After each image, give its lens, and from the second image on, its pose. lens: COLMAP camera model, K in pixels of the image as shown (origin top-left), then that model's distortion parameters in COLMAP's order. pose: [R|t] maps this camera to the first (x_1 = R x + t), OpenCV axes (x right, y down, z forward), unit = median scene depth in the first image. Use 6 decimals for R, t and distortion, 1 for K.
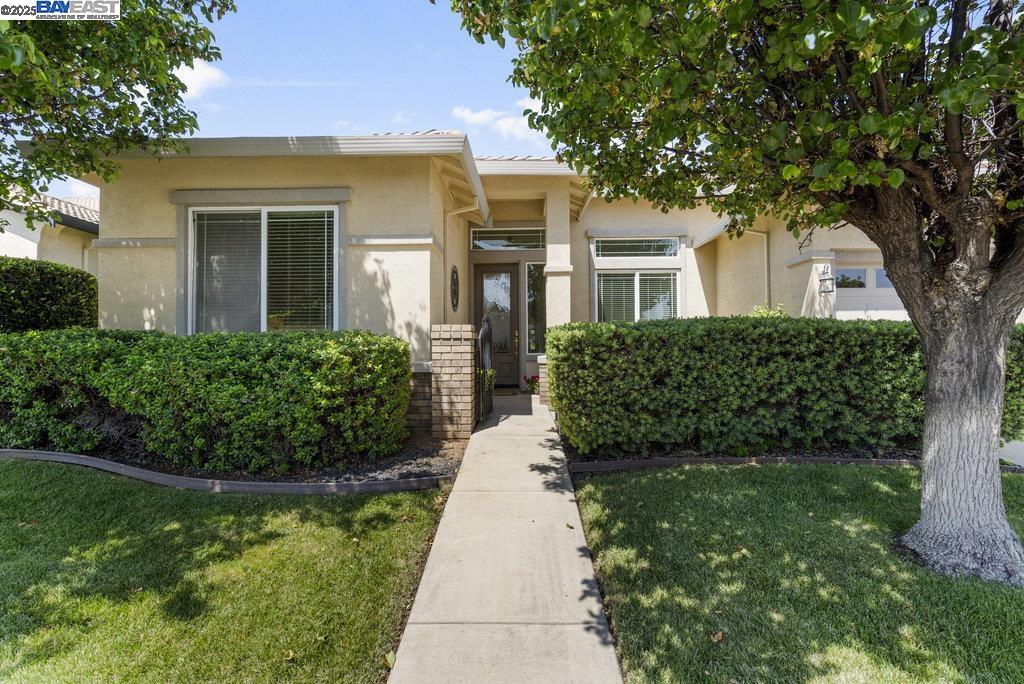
lens RADIAL K [[475.1, 0, 512.4], [0, 475.1, 341.8], [0, 0, 1]] dist [-0.017564, 0.001041]
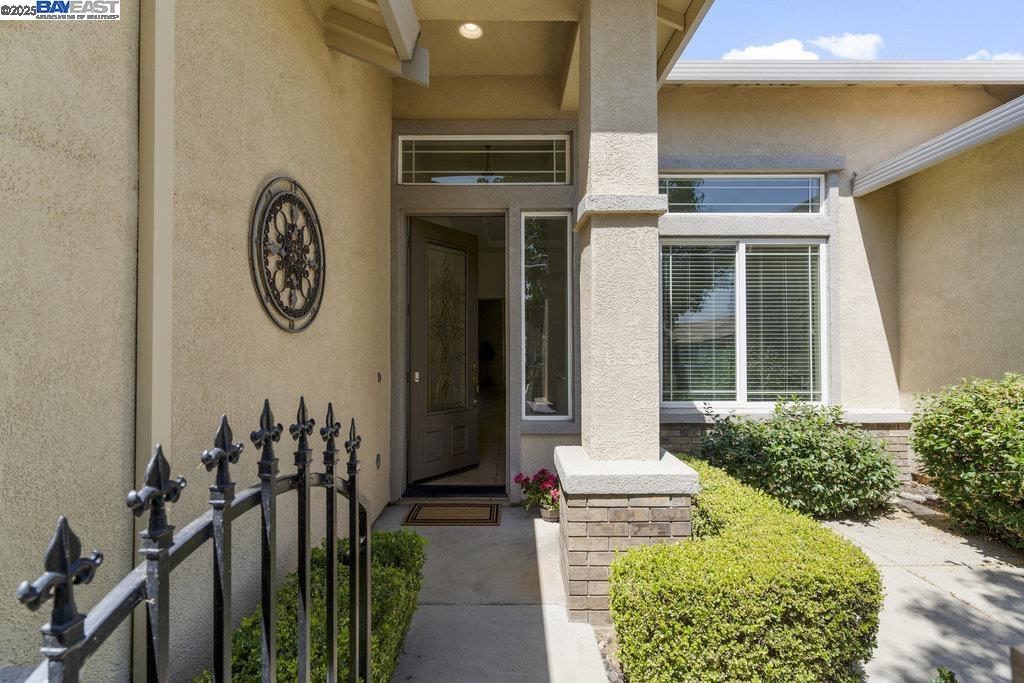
lens RADIAL K [[475.1, 0, 512.5], [0, 475.1, 340.6], [0, 0, 1]] dist [-0.017564, 0.001041]
pose [[0.999524, 0.003853, 0.030594, 0.006130], [-0.004090, 0.999962, 0.007703, -0.046984], [-0.030563, -0.007824, 0.999502, 0.511675]]
